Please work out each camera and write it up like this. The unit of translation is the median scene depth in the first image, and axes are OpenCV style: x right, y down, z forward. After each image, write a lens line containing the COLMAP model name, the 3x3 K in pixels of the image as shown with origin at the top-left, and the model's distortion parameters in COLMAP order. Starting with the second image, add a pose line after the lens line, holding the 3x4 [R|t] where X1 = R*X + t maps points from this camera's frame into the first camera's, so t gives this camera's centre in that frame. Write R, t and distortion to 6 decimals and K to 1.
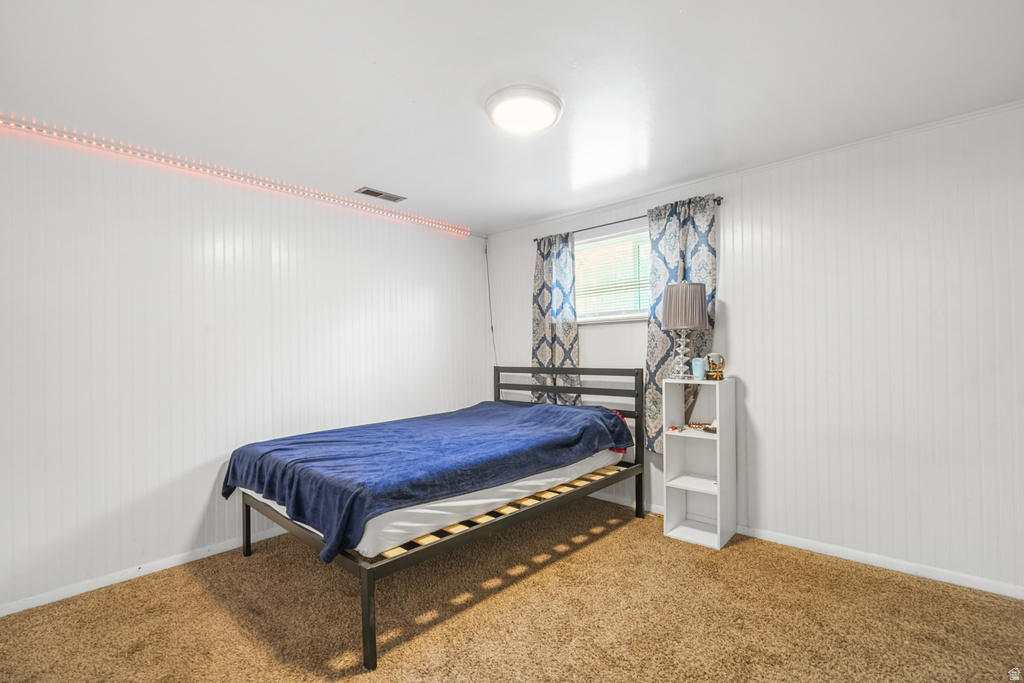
lens RADIAL K [[477.4, 0, 510.6], [0, 477.4, 345.2], [0, 0, 1]] dist [0.001277, -0.000773]
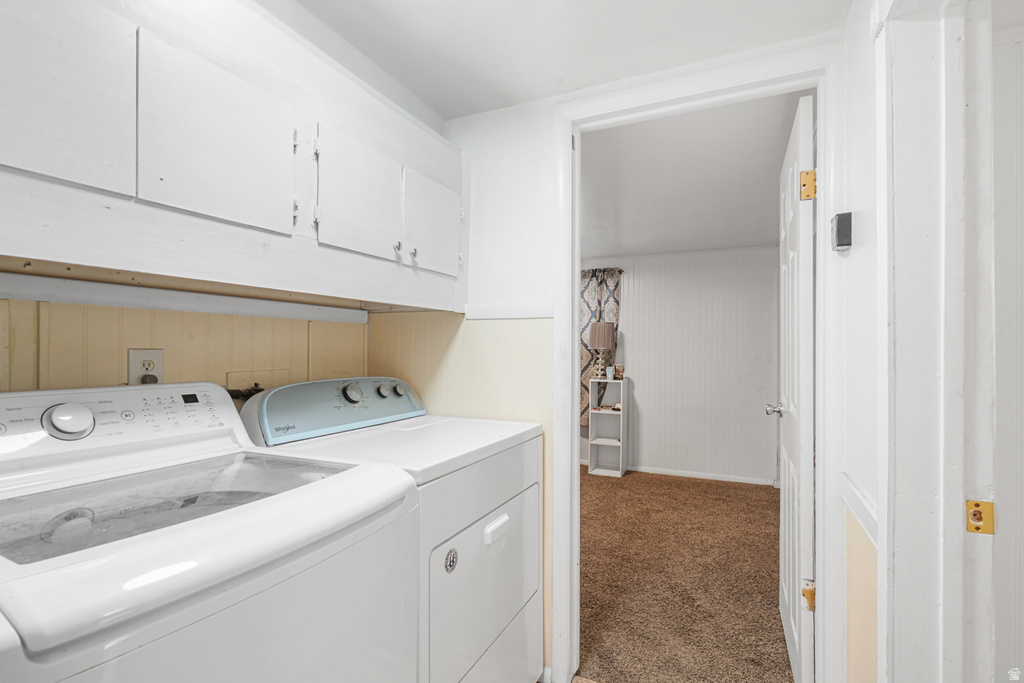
lens RADIAL K [[477.4, 0, 513.3], [0, 477.4, 343.6], [0, 0, 1]] dist [0.001277, -0.000773]
pose [[0.956786, 0.019000, 0.290171, -0.400518], [-0.020623, 0.999784, 0.002535, -0.048994], [-0.290060, -0.008410, 0.956971, -0.484361]]
